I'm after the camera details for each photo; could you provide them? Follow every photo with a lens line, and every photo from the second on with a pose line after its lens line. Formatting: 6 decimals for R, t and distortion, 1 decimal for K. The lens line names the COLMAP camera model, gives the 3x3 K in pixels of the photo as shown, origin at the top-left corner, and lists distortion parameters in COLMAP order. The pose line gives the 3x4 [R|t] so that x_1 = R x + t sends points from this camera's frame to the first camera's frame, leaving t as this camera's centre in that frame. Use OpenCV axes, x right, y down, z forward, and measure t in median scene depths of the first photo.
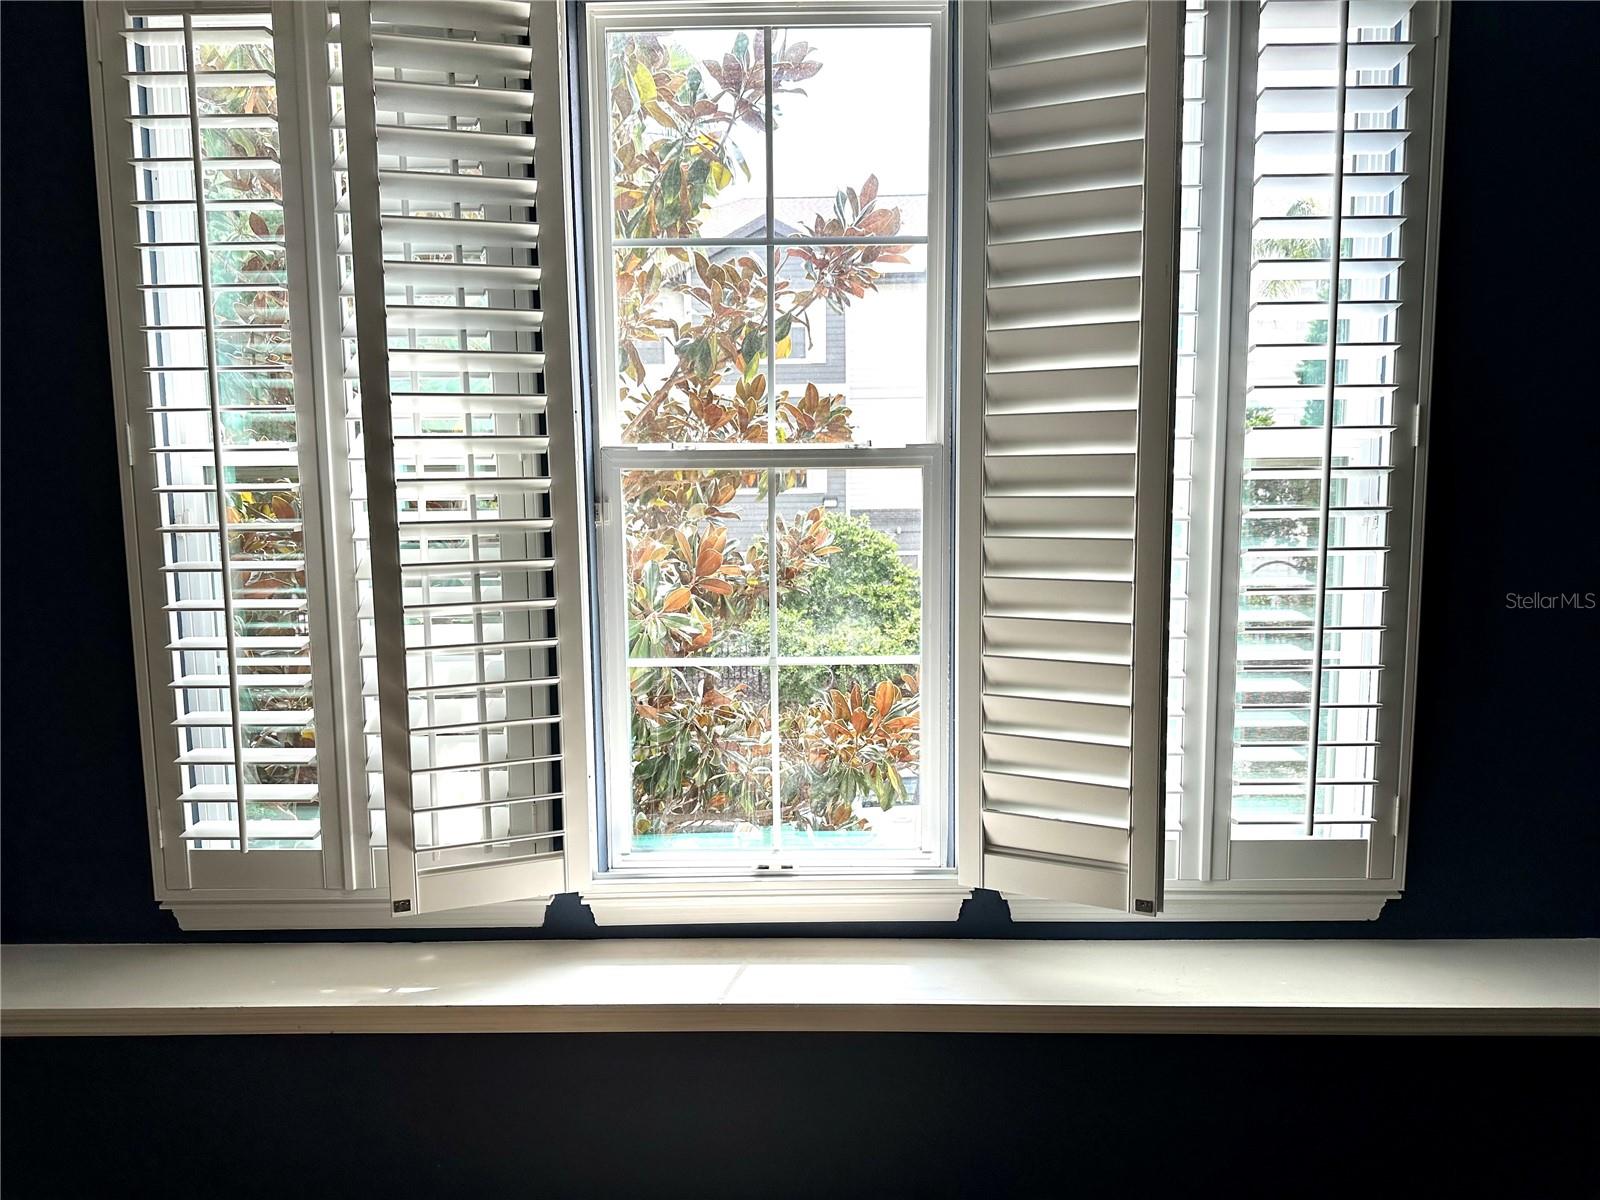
lens RADIAL K [[1370.8, 0, 800.0], [0, 1370.8, 600.0], [0, 0, 1]] dist [0.162547, -0.292827]
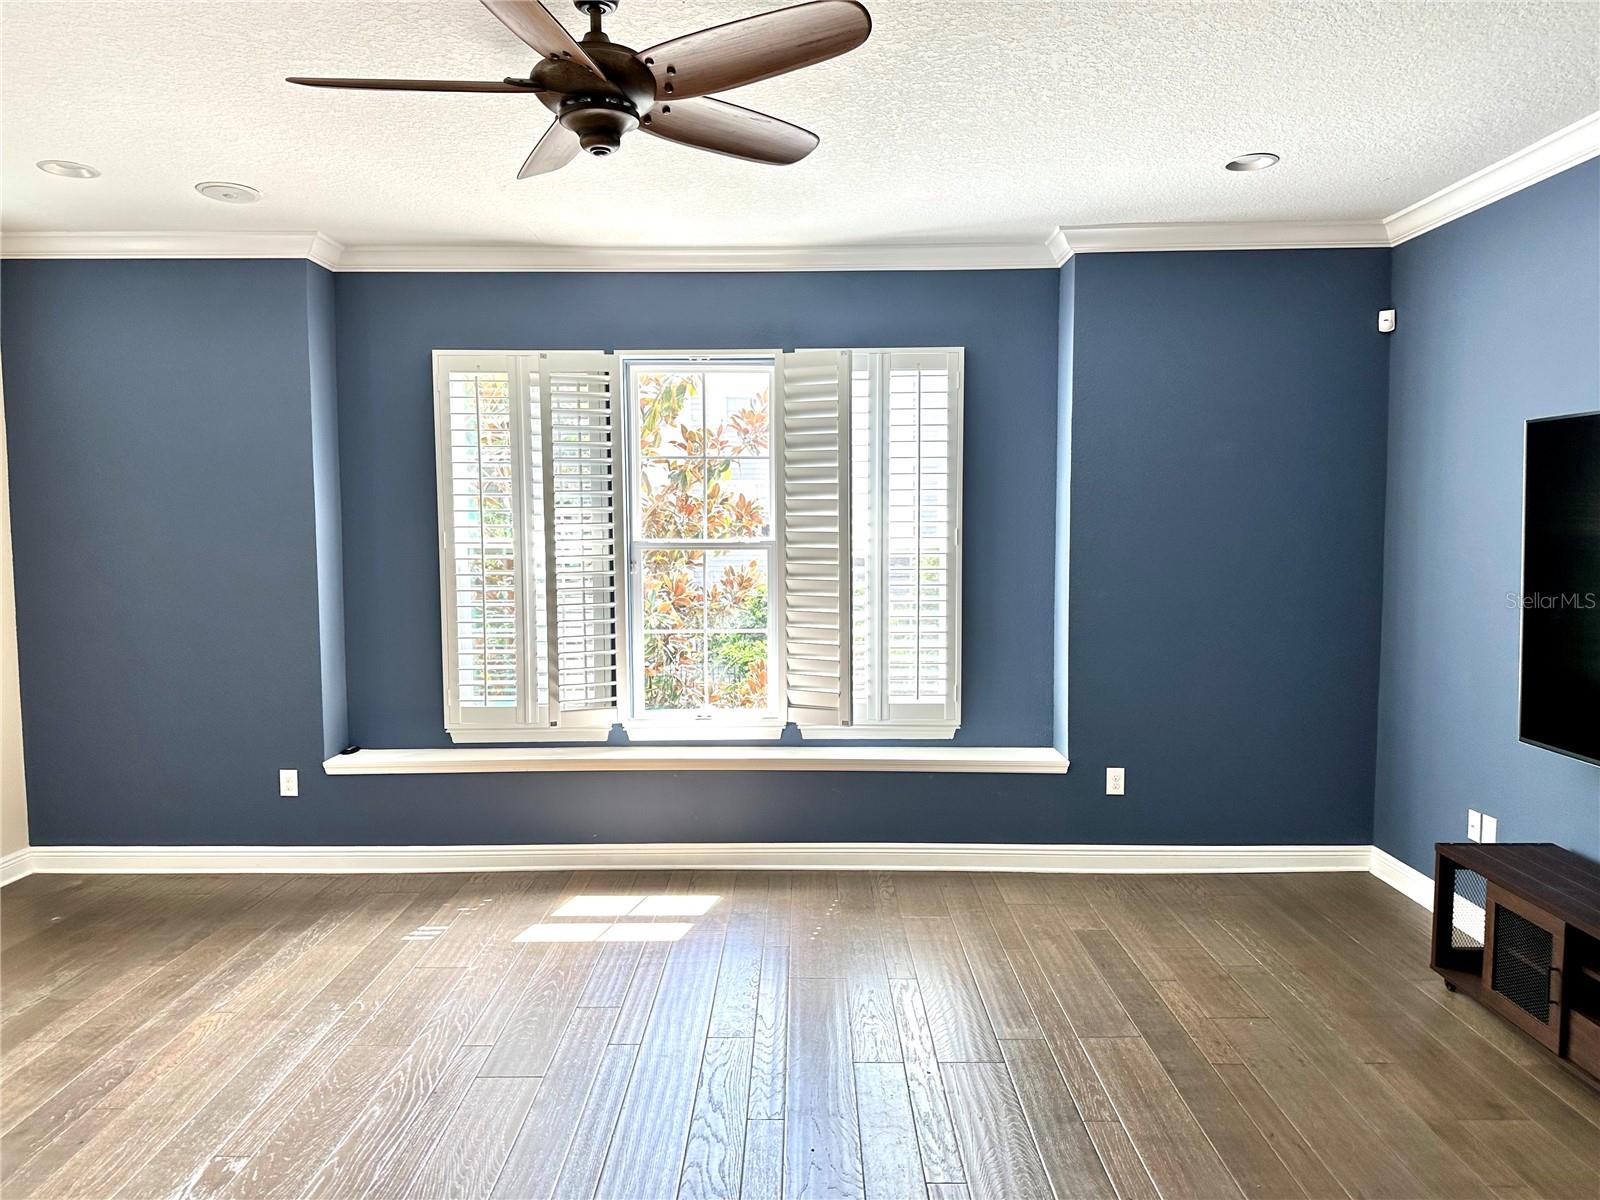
lens RADIAL K [[1124.2, 0, 800.0], [0, 1124.2, 600.0], [0, 0, 1]] dist [0.002849, -0.001332]
pose [[0.999744, 0.006160, 0.021756, 0.108779], [-0.005595, 0.999648, -0.025926, 0.043175], [-0.021908, 0.025797, 0.999427, -0.999435]]
